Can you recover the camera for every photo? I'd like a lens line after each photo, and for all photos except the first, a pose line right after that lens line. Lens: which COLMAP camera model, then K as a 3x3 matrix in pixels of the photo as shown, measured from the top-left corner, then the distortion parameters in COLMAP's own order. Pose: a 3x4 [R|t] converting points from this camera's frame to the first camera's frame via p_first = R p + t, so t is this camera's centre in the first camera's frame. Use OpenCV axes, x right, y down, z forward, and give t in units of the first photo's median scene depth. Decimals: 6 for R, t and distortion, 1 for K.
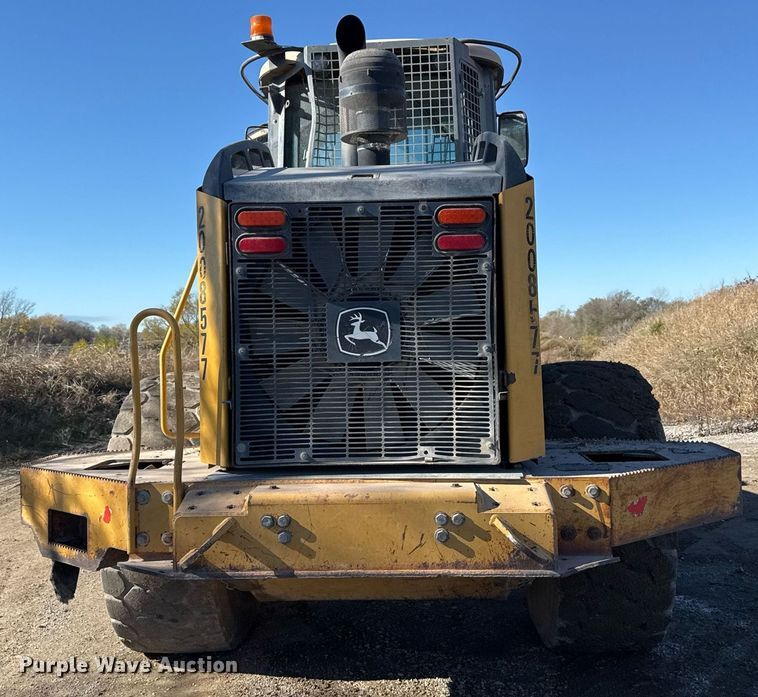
lens RADIAL K [[810.8, 0, 380.2], [0, 810.8, 330.9], [0, 0, 1]] dist [0.107166, -0.015680]
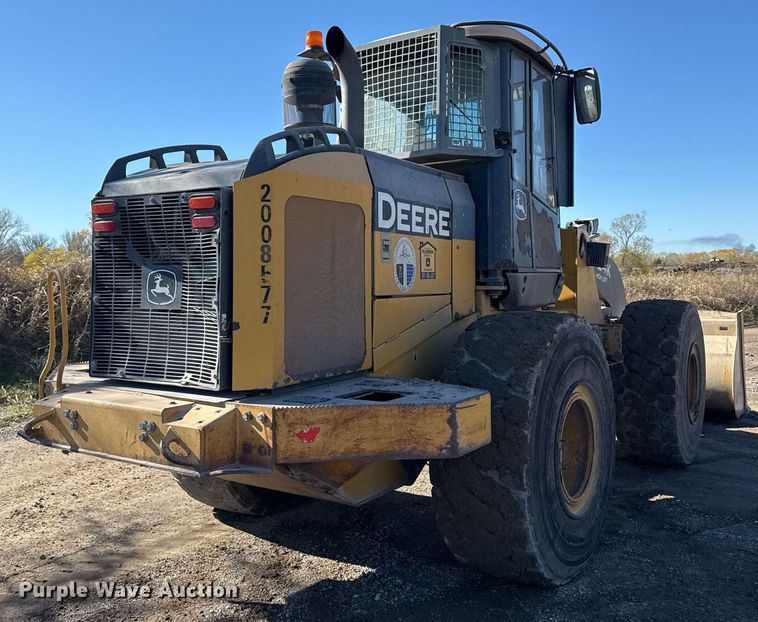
lens RADIAL K [[735.1, 0, 377.9], [0, 735.1, 280.4], [0, 0, 1]] dist [0.104551, -0.004761]
pose [[0.856958, 0.020273, -0.514987, 0.951054], [-0.008560, 0.999648, 0.025109, -0.045923], [0.515315, -0.017109, 0.856830, 0.105470]]
